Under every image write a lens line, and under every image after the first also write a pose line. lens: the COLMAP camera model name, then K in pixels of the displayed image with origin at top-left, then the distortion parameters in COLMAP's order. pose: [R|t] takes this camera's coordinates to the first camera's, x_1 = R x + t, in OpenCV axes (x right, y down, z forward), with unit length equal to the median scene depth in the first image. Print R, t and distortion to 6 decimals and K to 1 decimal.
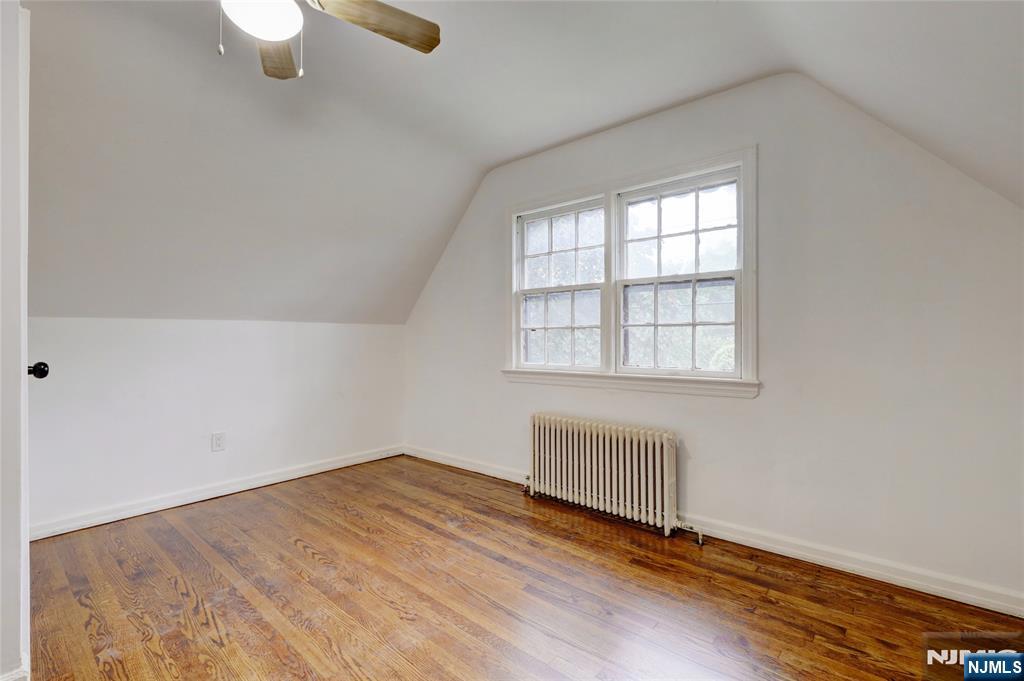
lens RADIAL K [[467.5, 0, 518.5], [0, 467.5, 336.4], [0, 0, 1]] dist [0.002373, 0.000060]
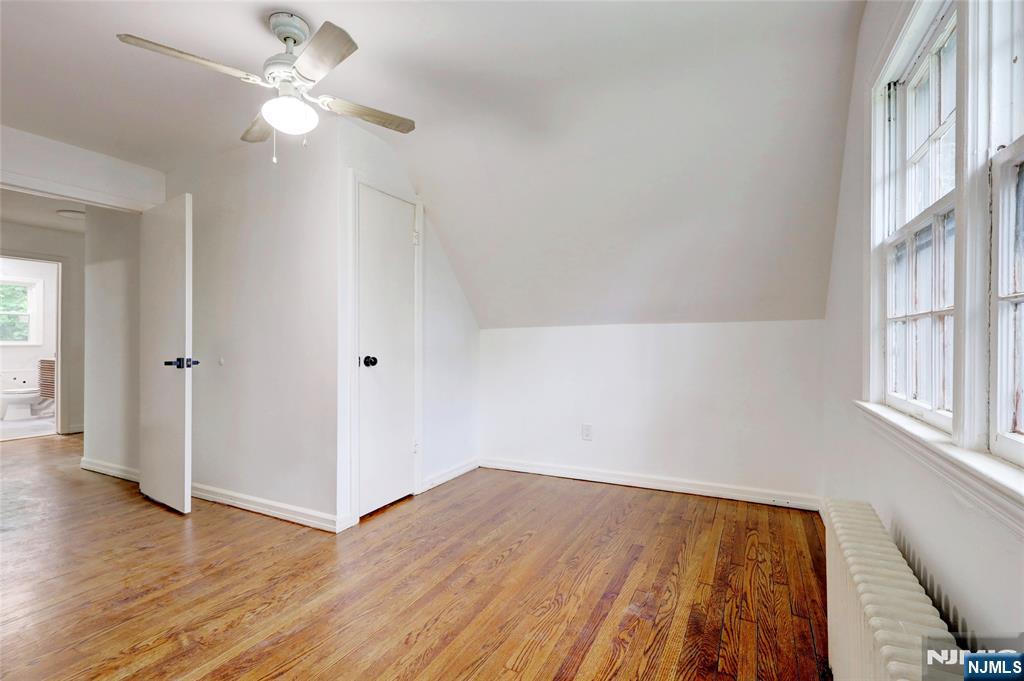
lens RADIAL K [[467.5, 0, 517.7], [0, 467.5, 339.4], [0, 0, 1]] dist [0.002373, 0.000060]
pose [[0.213593, -0.003600, -0.976916, 0.495156], [0.012959, 0.999916, -0.000851, -0.002063], [0.976837, -0.012478, 0.213621, 0.677543]]
